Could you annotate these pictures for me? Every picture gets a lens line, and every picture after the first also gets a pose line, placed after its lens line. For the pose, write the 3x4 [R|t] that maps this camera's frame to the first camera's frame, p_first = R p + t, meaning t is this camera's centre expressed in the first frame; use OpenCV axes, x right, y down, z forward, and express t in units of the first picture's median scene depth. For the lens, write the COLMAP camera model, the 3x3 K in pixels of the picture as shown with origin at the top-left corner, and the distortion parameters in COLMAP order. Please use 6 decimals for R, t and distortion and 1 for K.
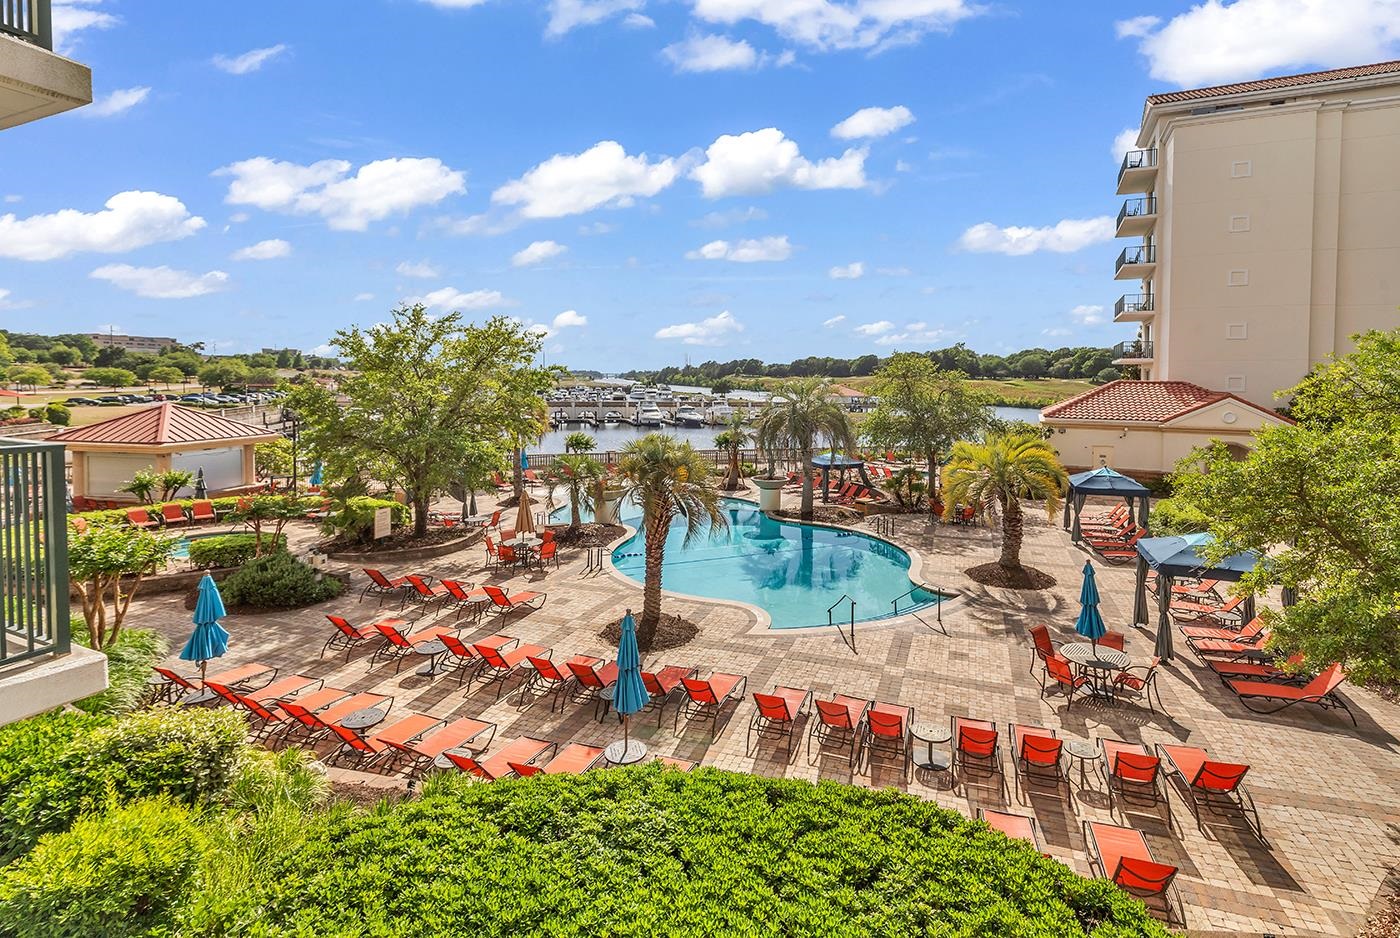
lens RADIAL K [[677.4, 0, 702.7], [0, 677.4, 393.7], [0, 0, 1]] dist [0.005694, -0.000112]
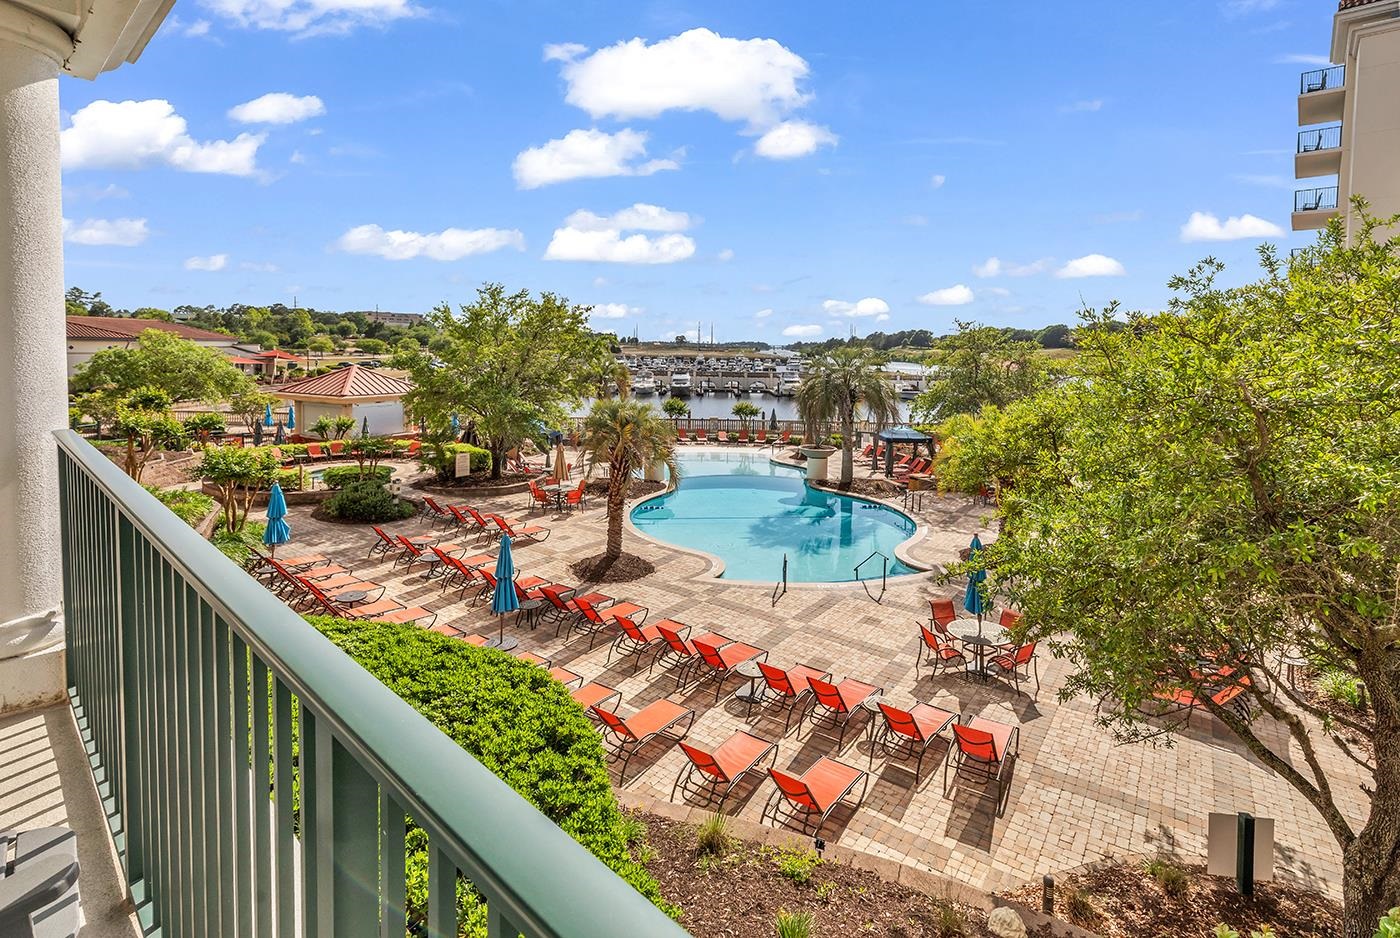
lens RADIAL K [[693.4, 0, 697.3], [0, 693.4, 391.5], [0, 0, 1]] dist [0.000901, 0.000062]
pose [[0.946803, 0.025306, -0.320818, 0.329918], [-0.013722, 0.999171, 0.038318, 0.005332], [0.321521, -0.031878, 0.946366, -0.039011]]
